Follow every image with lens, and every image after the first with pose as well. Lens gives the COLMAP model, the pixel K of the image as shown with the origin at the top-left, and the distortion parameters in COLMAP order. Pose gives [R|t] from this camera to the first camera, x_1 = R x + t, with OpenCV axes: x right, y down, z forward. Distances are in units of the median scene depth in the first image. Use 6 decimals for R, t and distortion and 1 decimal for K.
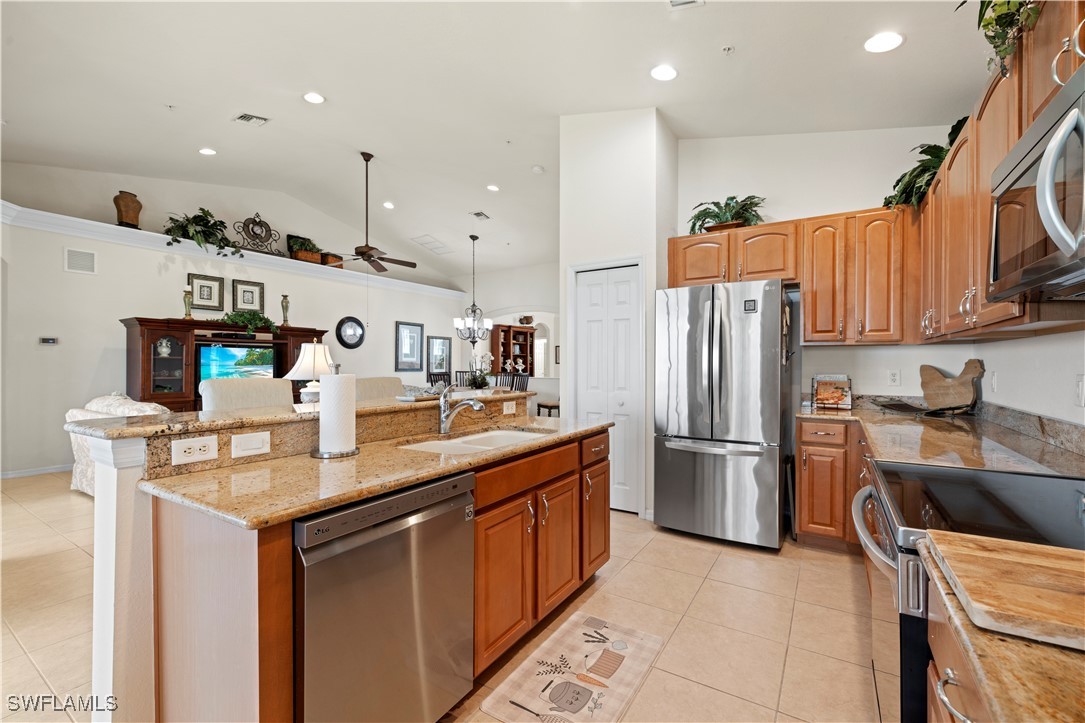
lens RADIAL K [[454.1, 0, 545.7], [0, 454.1, 364.9], [0, 0, 1]] dist [-0.000118, -0.000171]
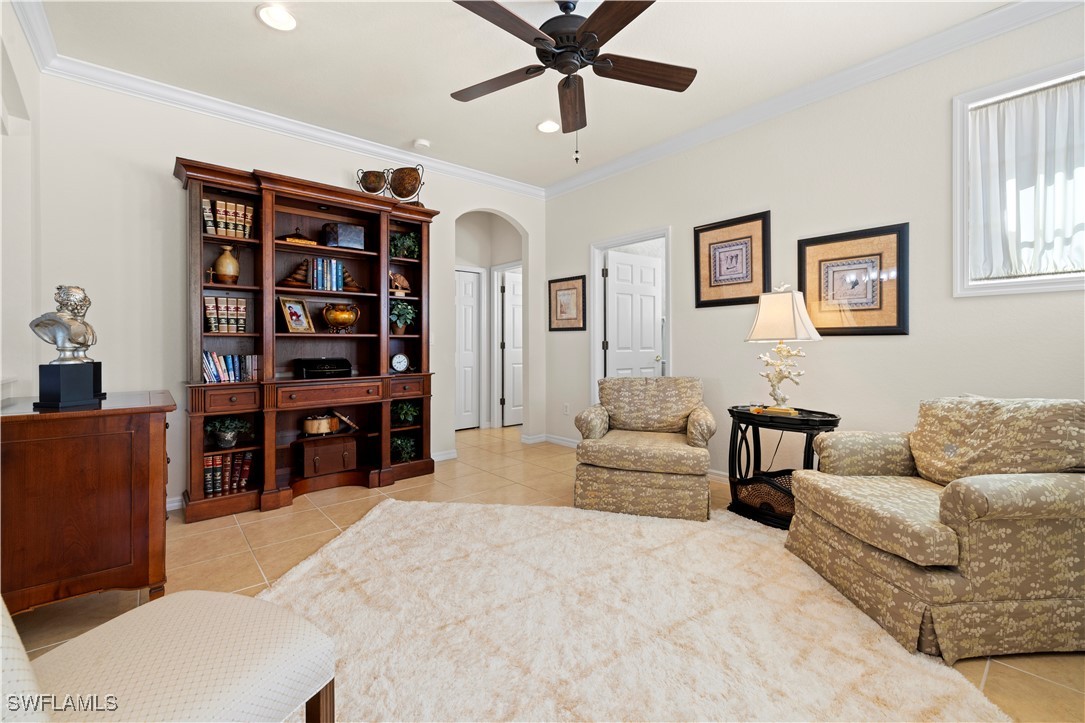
lens RADIAL K [[457.7, 0, 541.7], [0, 457.7, 342.1], [0, 0, 1]] dist [-0.001251, 0.000093]
pose [[0.953389, -0.004124, -0.301717, 0.229836], [0.002667, 0.999983, -0.005241, 0.014499], [0.301733, 0.004192, 0.953383, 1.230067]]
